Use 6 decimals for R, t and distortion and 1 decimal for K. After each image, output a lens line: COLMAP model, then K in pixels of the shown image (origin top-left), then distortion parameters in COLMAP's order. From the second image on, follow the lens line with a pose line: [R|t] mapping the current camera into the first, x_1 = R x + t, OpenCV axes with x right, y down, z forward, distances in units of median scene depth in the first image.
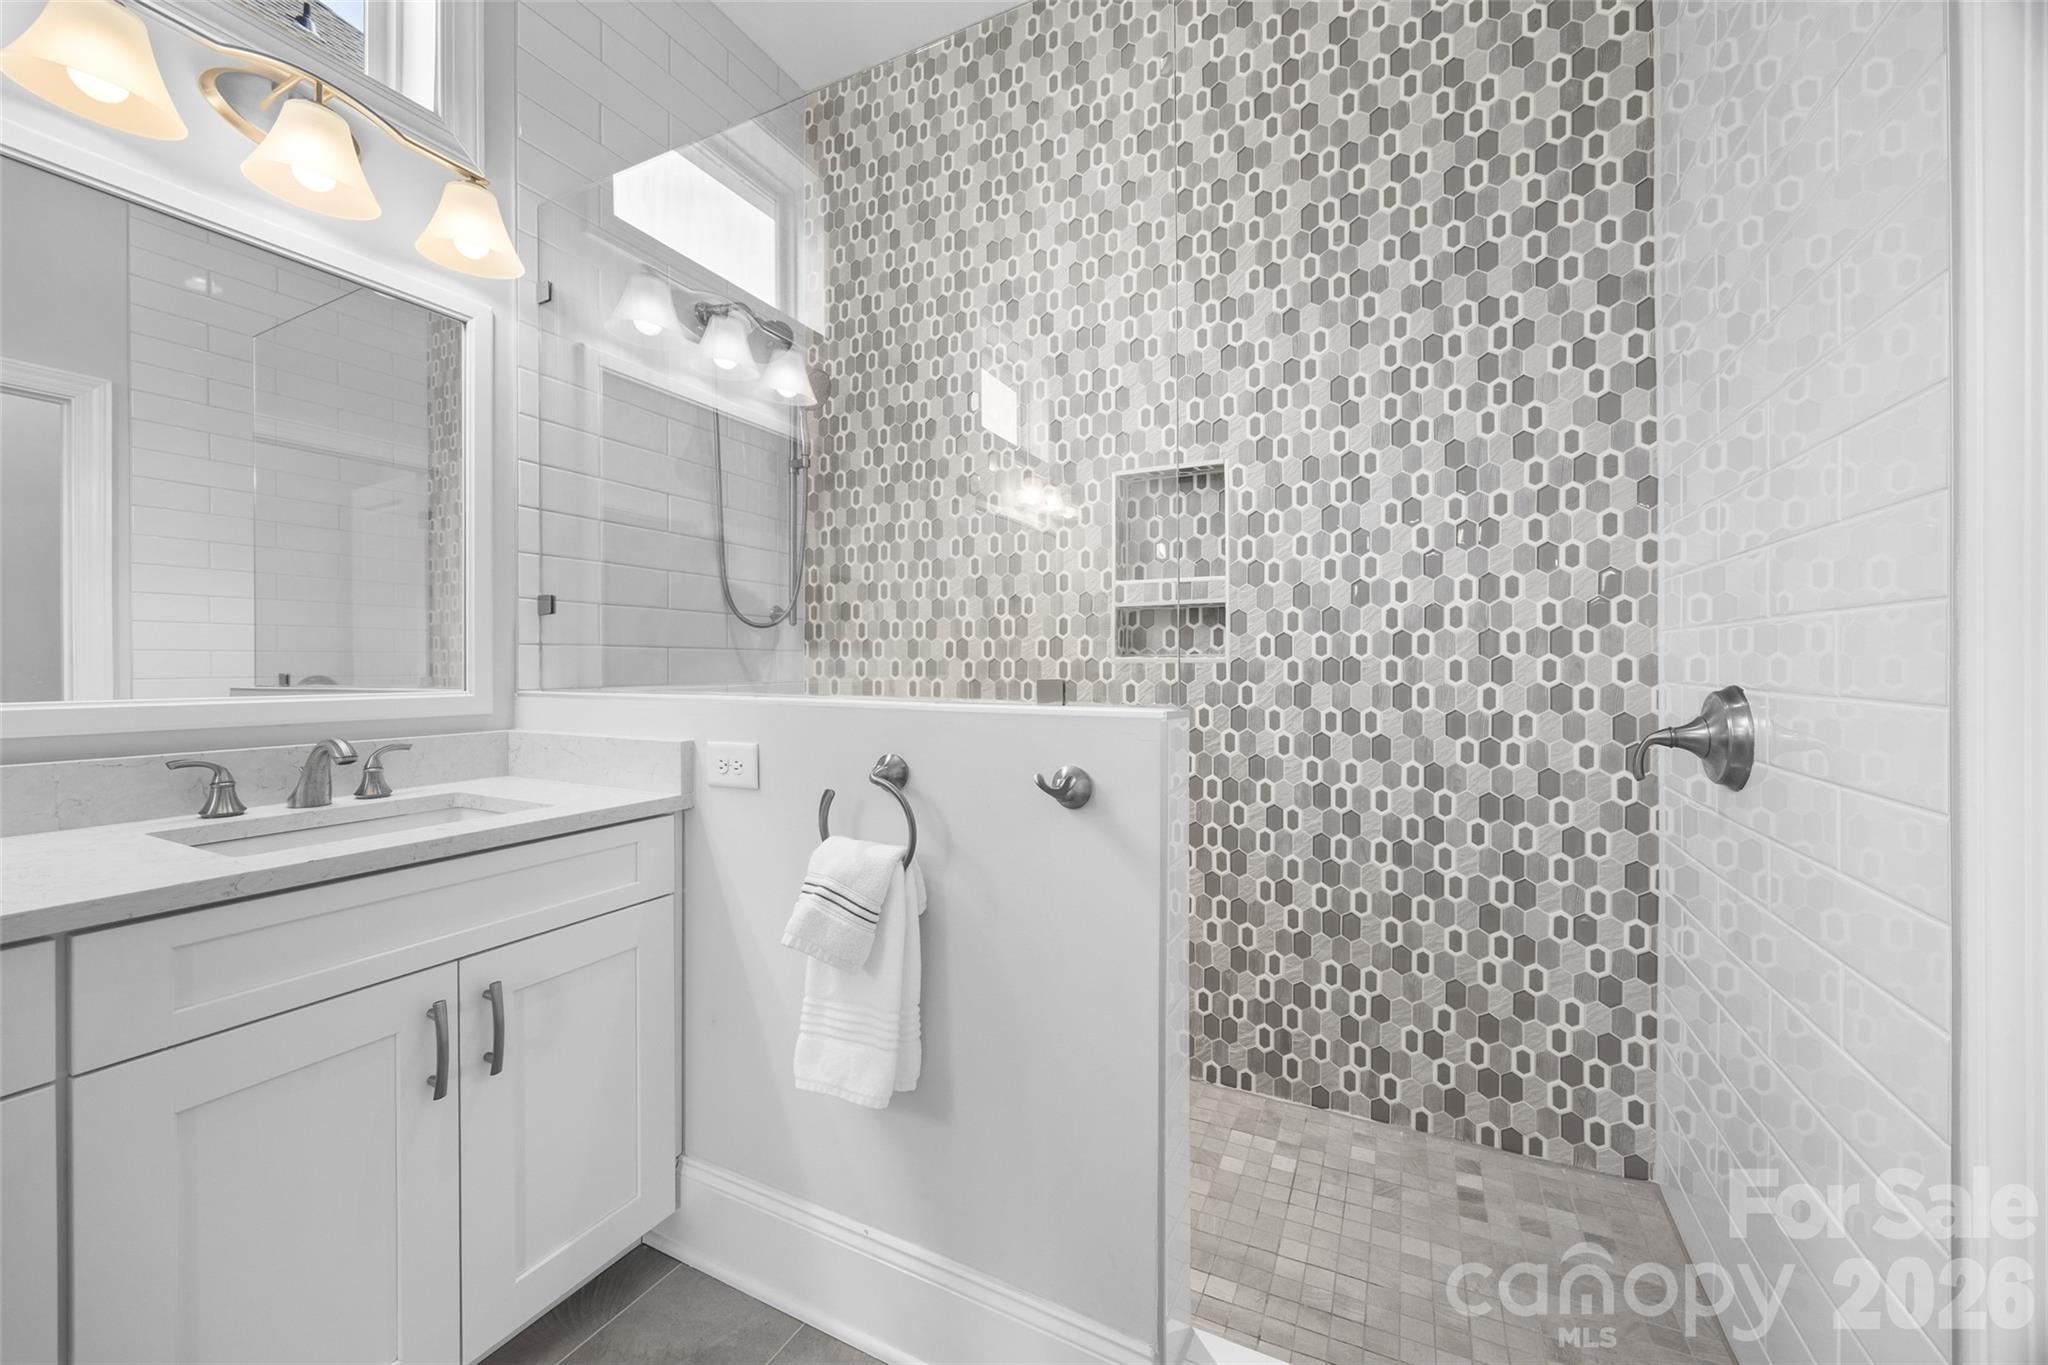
lens RADIAL K [[793.8, 0, 1018.9], [0, 793.8, 672.8], [0, 0, 1]] dist [0.000162, 0.000088]
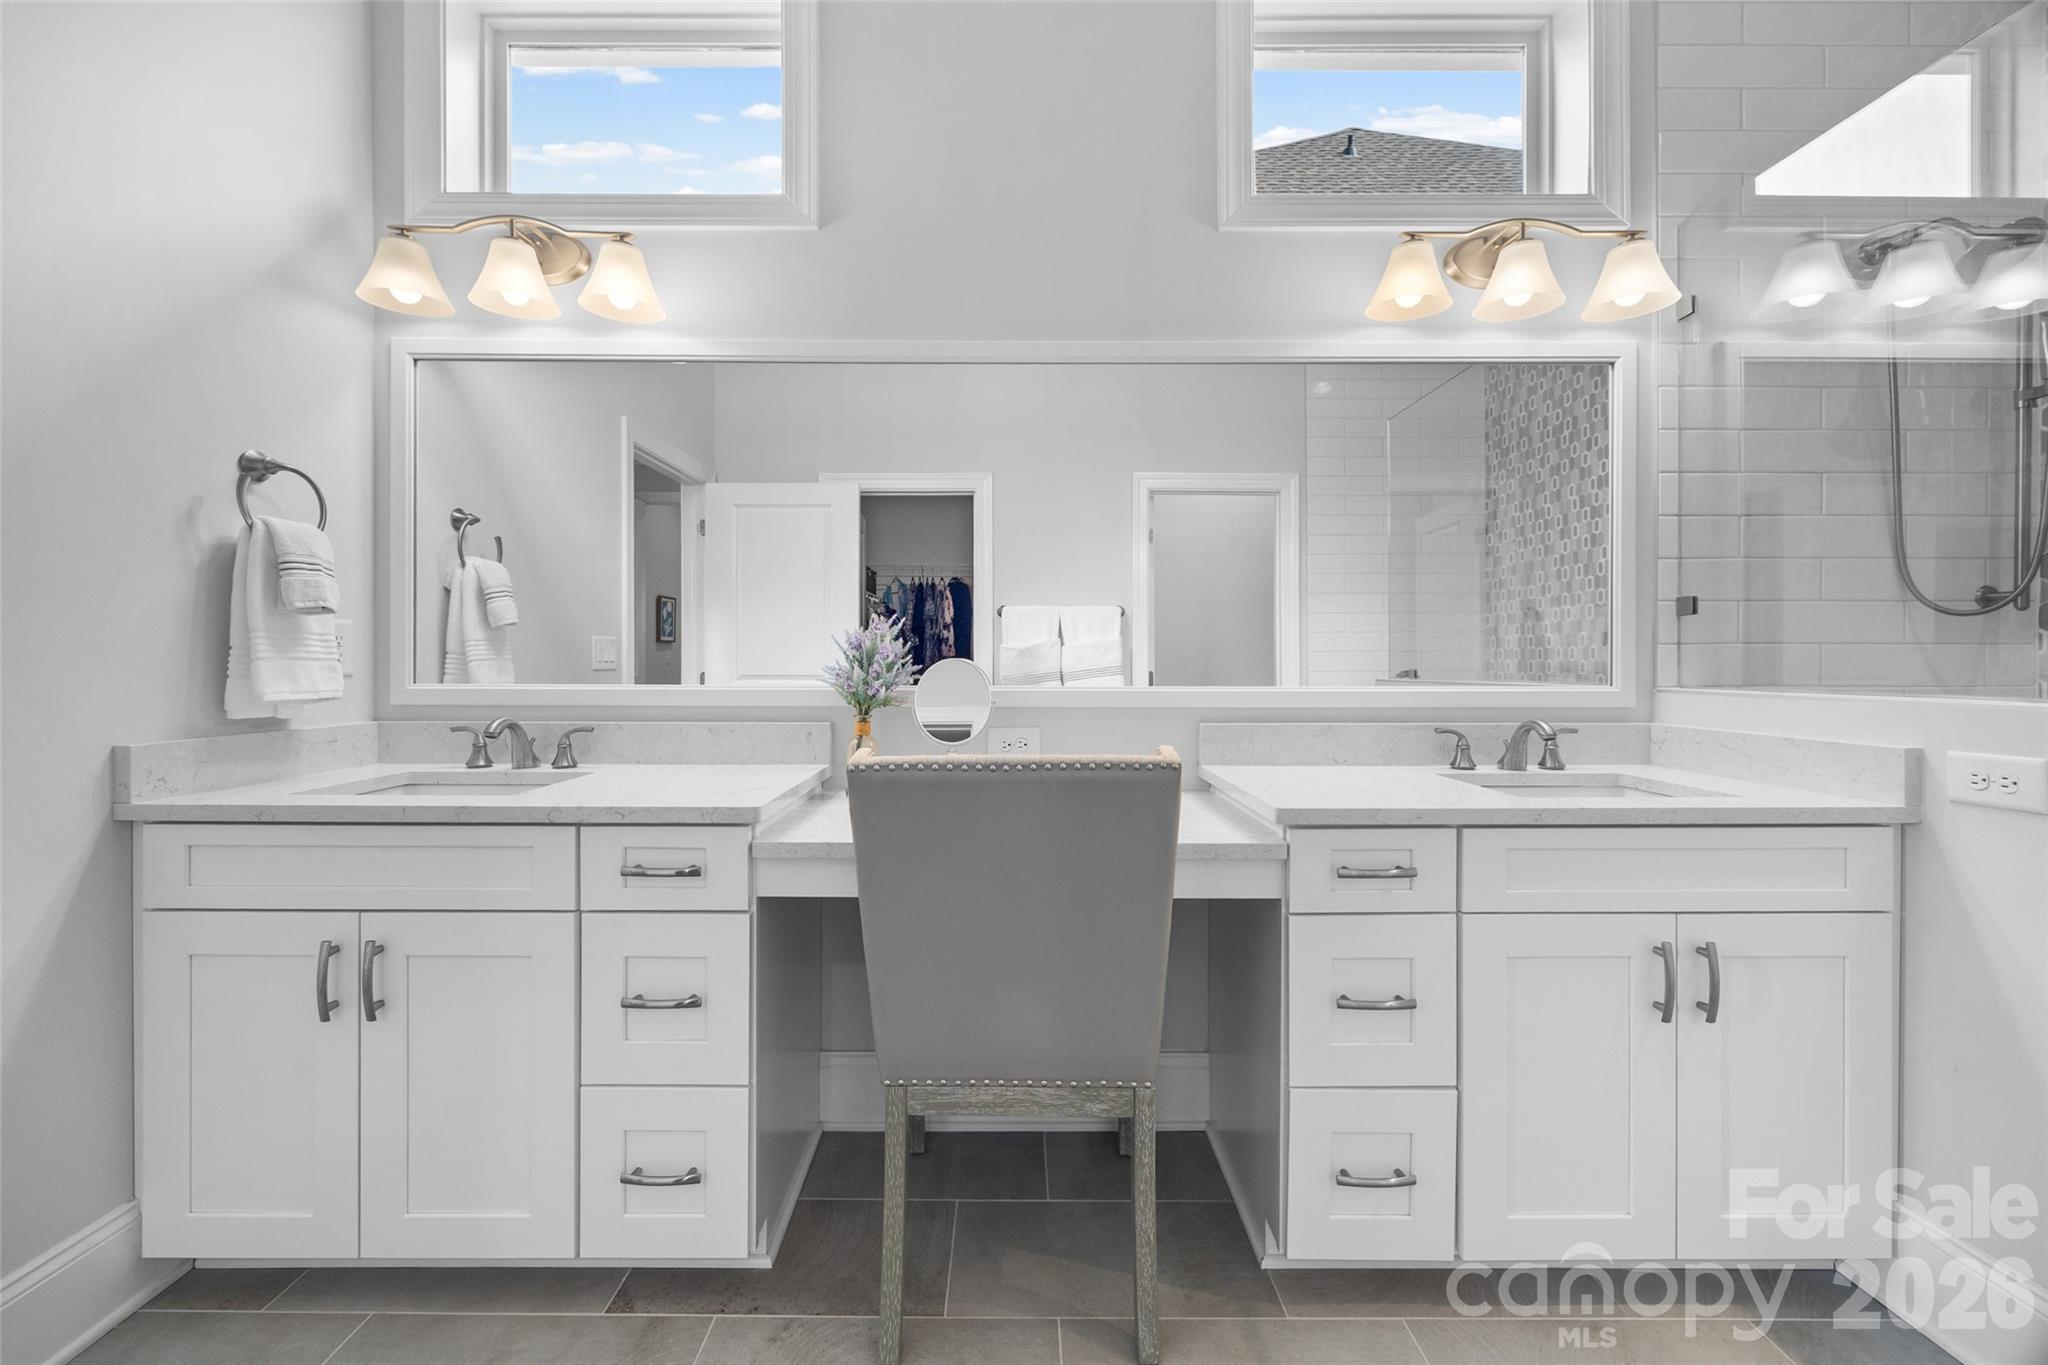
lens RADIAL K [[793.8, 0, 1024.7], [0, 793.8, 668.0], [0, 0, 1]] dist [0.000162, 0.000088]
pose [[0.451786, 0.005595, -0.892109, -0.057246], [-0.007501, 0.999969, 0.002473, 0.000063], [0.892095, 0.005574, 0.451814, -0.254330]]
